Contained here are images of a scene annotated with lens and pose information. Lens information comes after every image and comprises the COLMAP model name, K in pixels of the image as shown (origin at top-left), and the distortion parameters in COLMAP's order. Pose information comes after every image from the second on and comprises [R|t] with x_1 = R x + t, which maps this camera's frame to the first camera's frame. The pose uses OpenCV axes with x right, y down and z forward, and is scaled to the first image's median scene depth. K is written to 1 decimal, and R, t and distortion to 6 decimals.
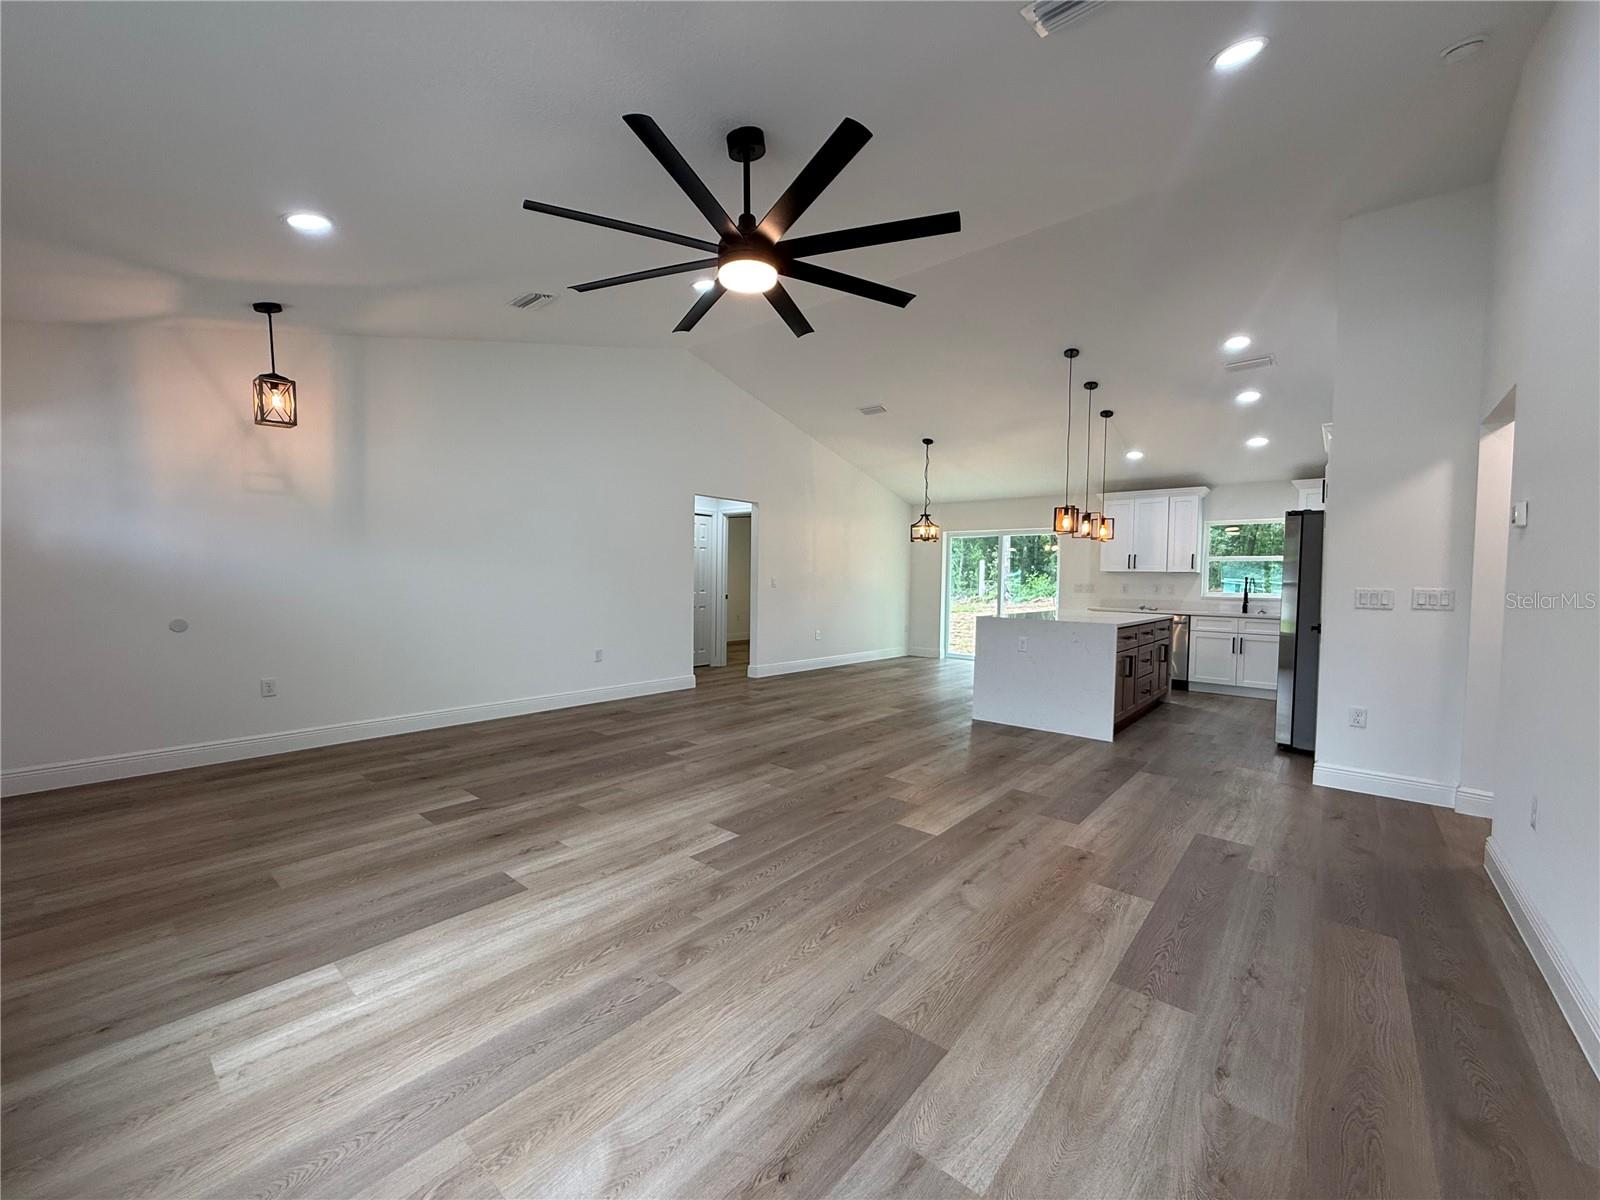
lens RADIAL K [[637.3, 0, 796.0], [0, 637.3, 598.2], [0, 0, 1]] dist [-0.000748, 0.000395]
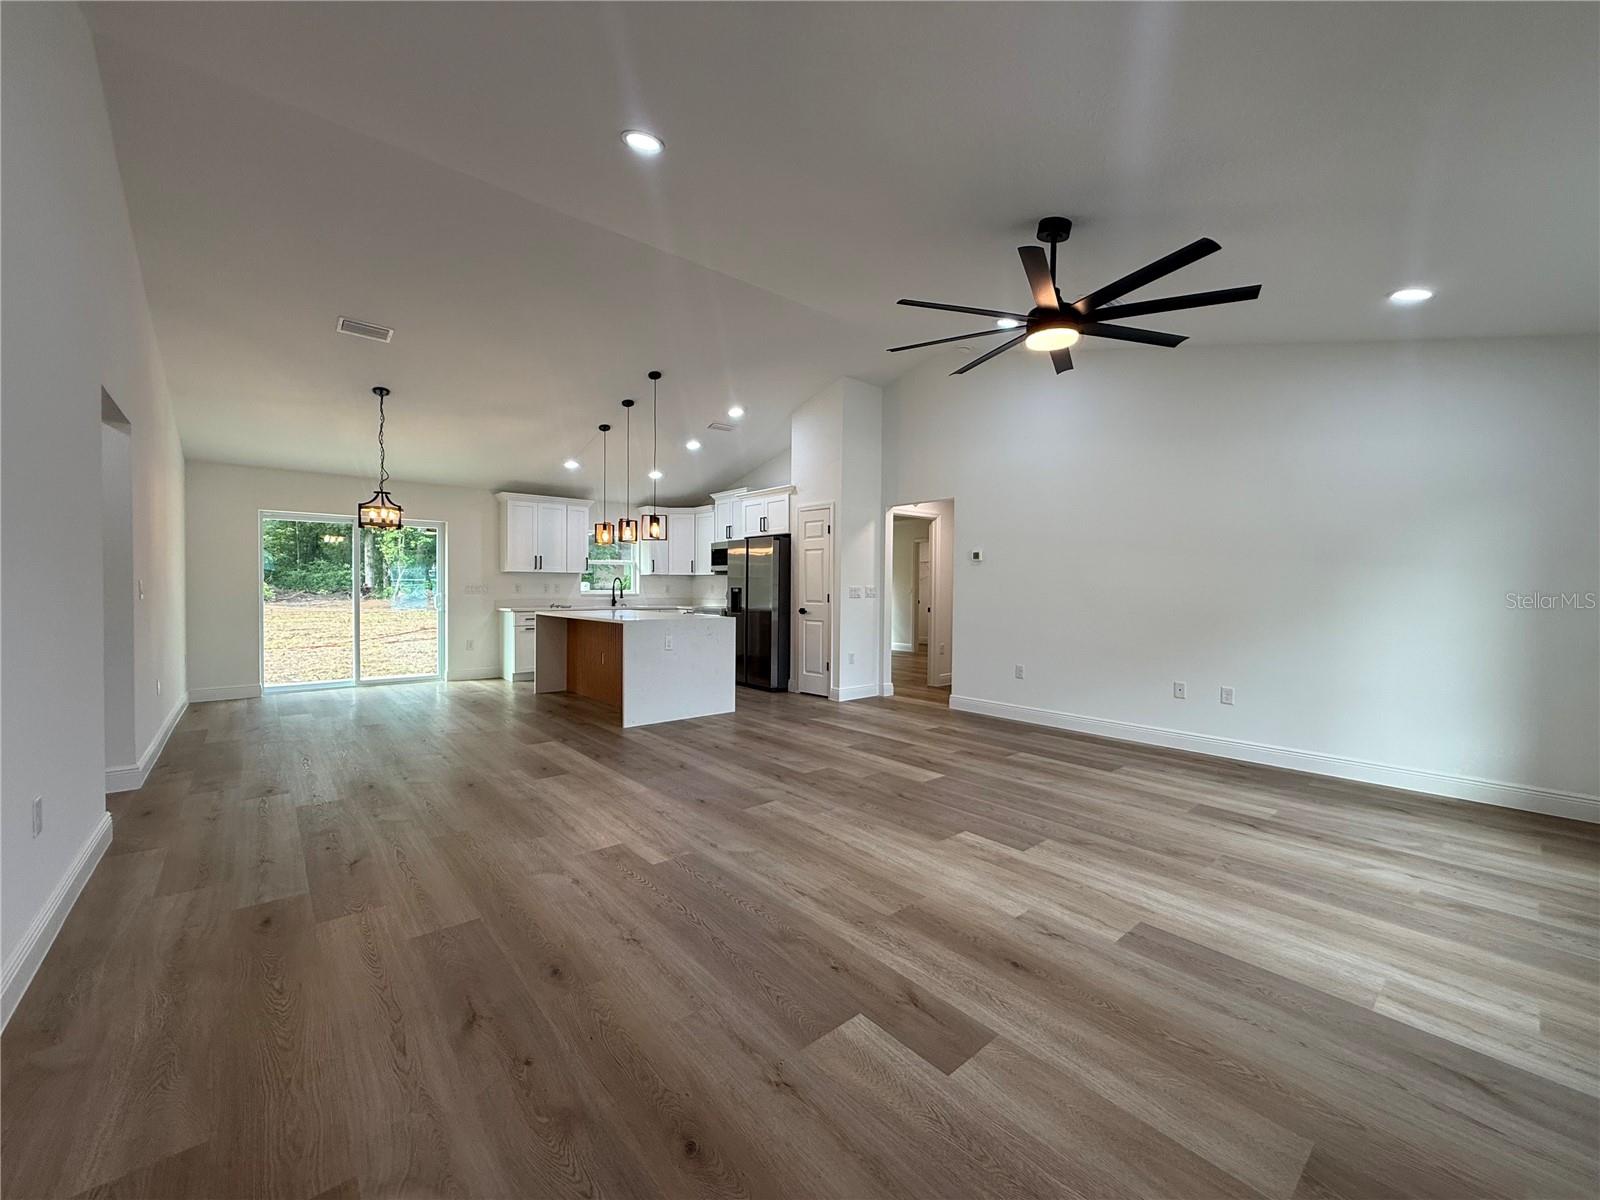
lens RADIAL K [[637.3, 0, 796.0], [0, 637.3, 598.2], [0, 0, 1]] dist [-0.000748, 0.000395]
pose [[0.159501, -0.034747, 0.986586, -0.949126], [0.026849, 0.999163, 0.030850, -0.042995], [-0.986833, 0.021568, 0.160300, 0.900909]]
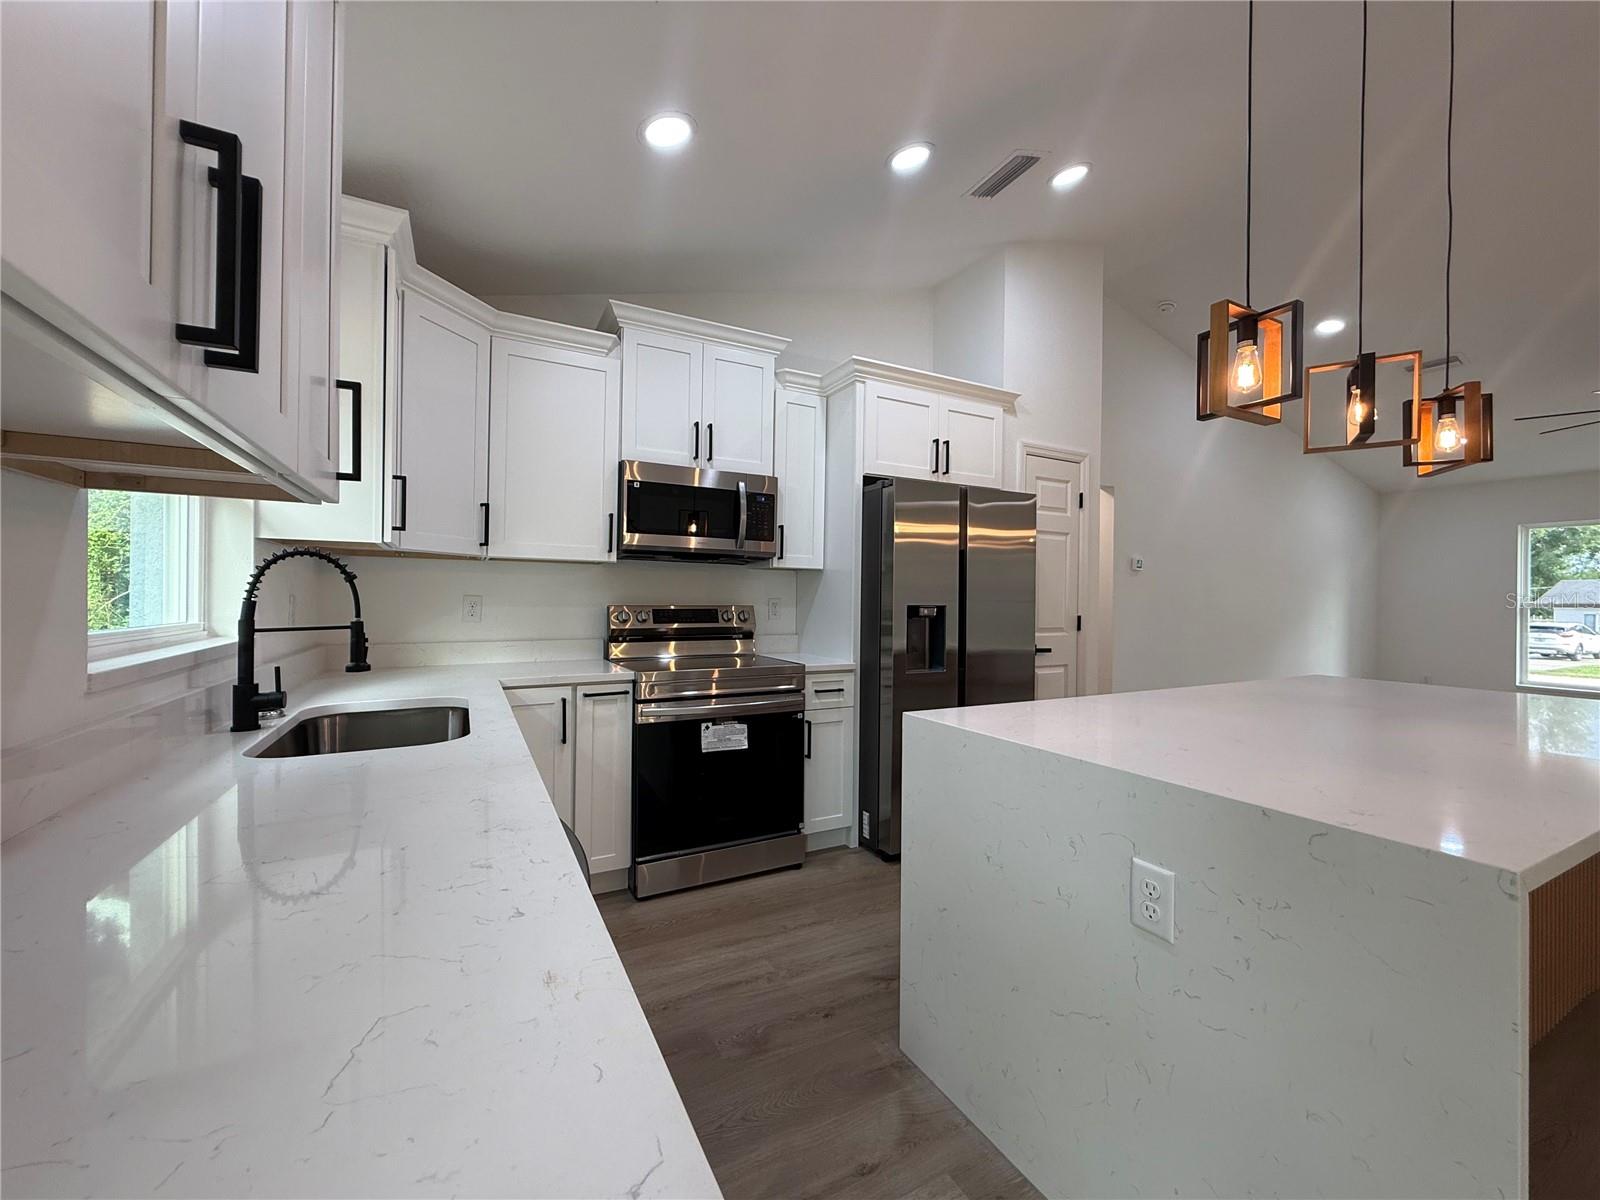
lens RADIAL K [[637.3, 0, 796.0], [0, 637.3, 598.2], [0, 0, 1]] dist [-0.000748, 0.000395]
pose [[-0.929143, -0.031677, 0.368361, 0.965687], [-0.018602, 0.999066, 0.038993, -0.055661], [-0.369252, 0.029378, -0.928865, 2.254678]]
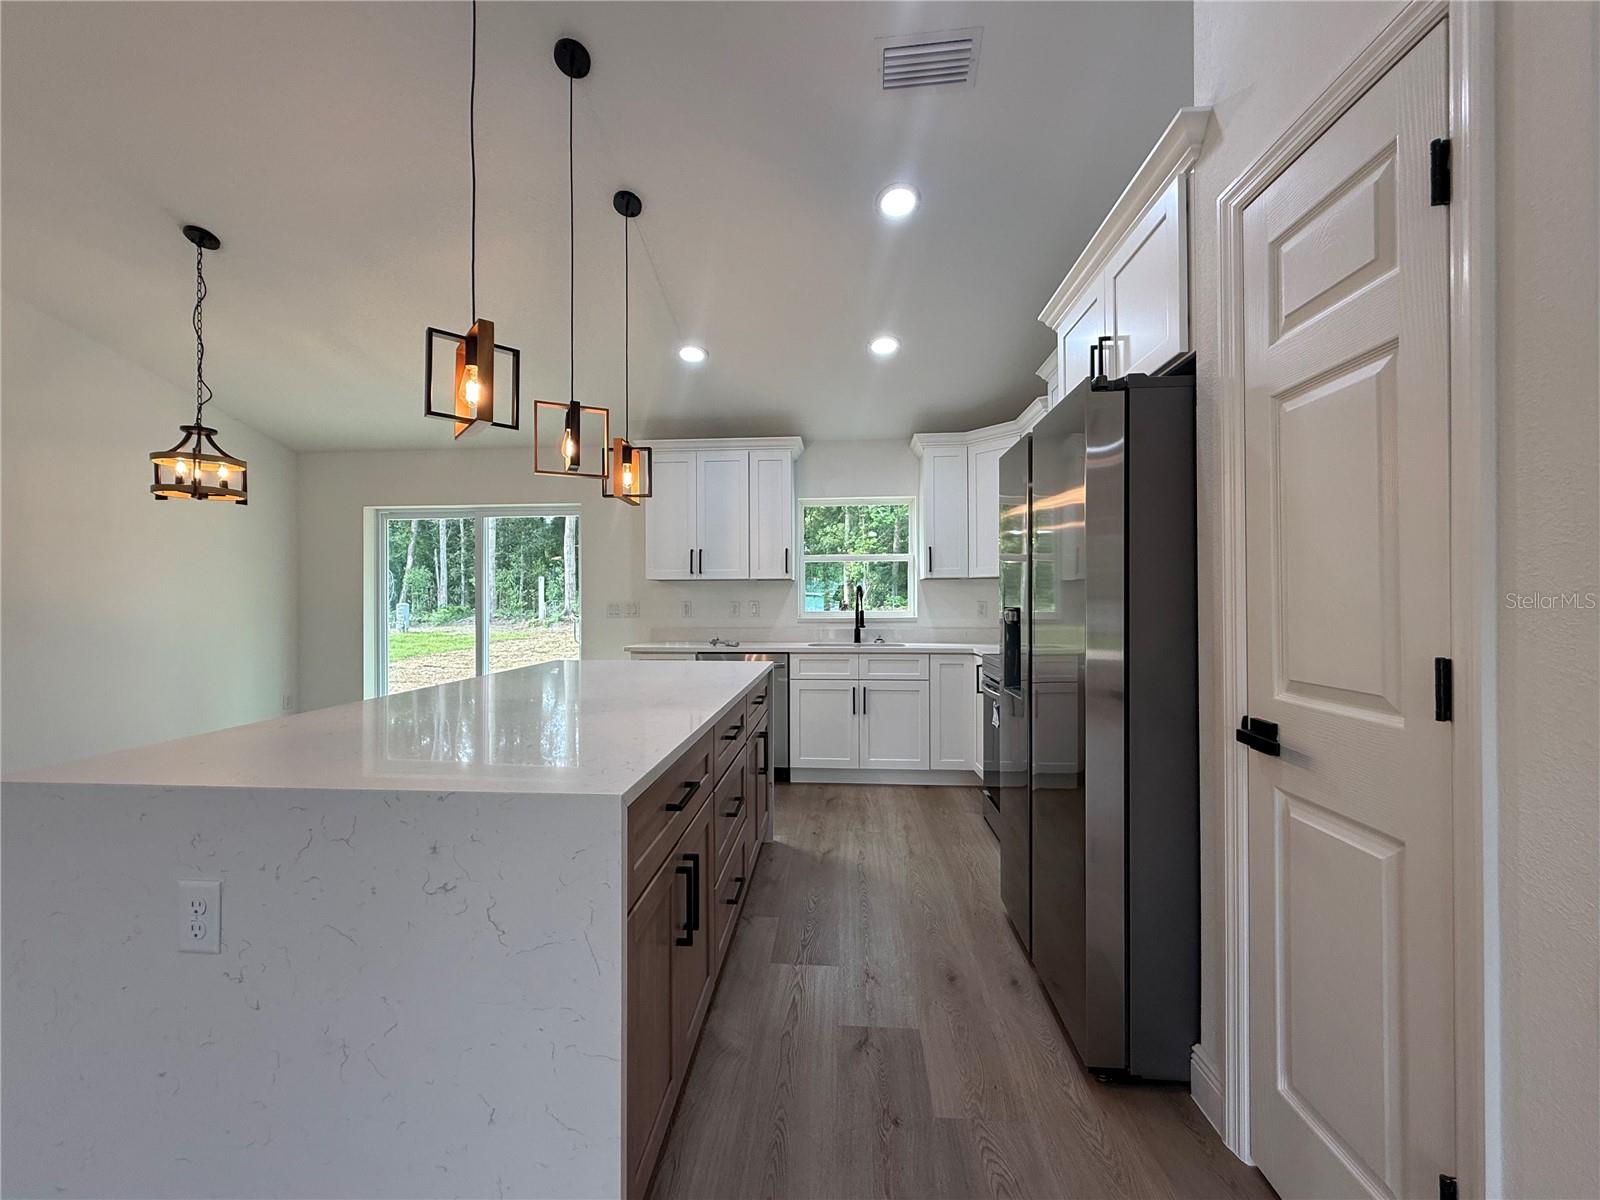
lens RADIAL K [[637.3, 0, 796.0], [0, 637.3, 598.2], [0, 0, 1]] dist [-0.000748, 0.000395]
pose [[0.807484, -0.018856, 0.589589, 0.568234], [0.037014, 0.999139, -0.018740, -0.022696], [-0.588728, 0.036955, 0.807486, 1.054780]]
